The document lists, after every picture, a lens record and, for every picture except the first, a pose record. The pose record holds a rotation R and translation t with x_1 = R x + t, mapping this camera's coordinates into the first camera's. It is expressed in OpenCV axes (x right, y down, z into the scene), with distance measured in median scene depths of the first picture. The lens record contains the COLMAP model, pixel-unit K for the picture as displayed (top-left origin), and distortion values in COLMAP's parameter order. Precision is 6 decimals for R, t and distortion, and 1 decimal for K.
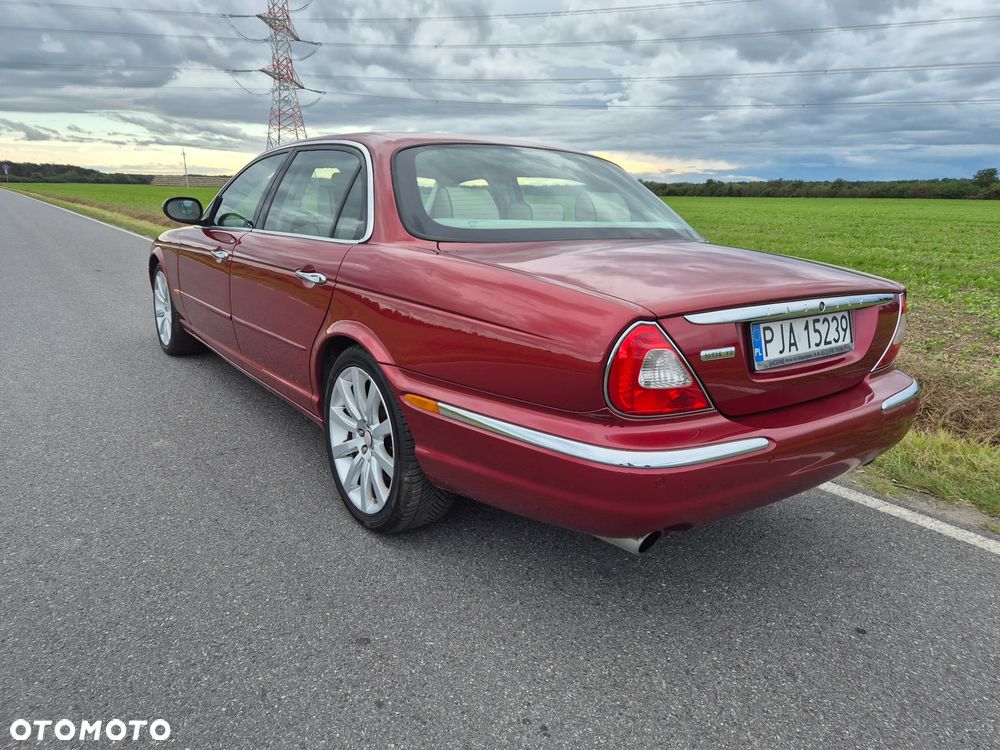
lens RADIAL K [[670.5, 0, 501.9], [0, 670.5, 377.5], [0, 0, 1]] dist [0.074199, -0.065109]
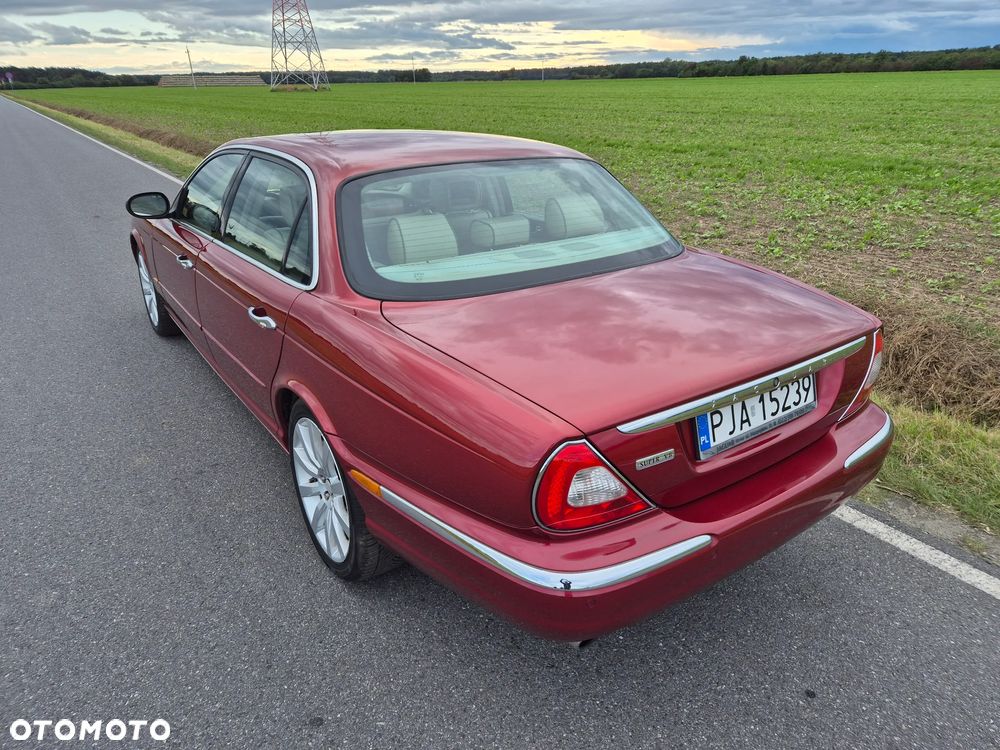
lens RADIAL K [[670.5, 0, 506.0], [0, 670.5, 371.0], [0, 0, 1]] dist [0.074199, -0.065109]
pose [[0.999100, -0.026568, -0.033054, 0.116135], [0.030831, 0.990234, 0.135963, -0.240114], [0.029119, -0.136860, 0.990162, 0.050790]]
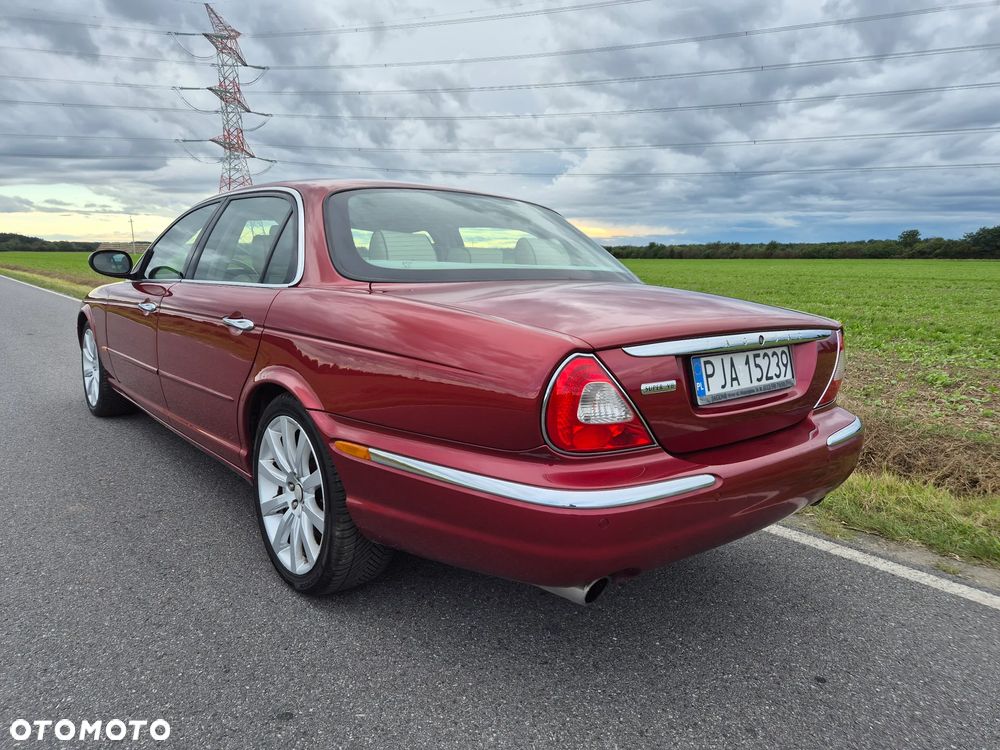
lens RADIAL K [[670.5, 0, 492.1], [0, 670.5, 382.9], [0, 0, 1]] dist [0.074199, -0.065109]
pose [[0.998270, -0.019428, 0.055499, 0.023962], [0.023868, 0.996469, -0.080502, 0.024734], [-0.053739, 0.081687, 0.995208, 0.044831]]
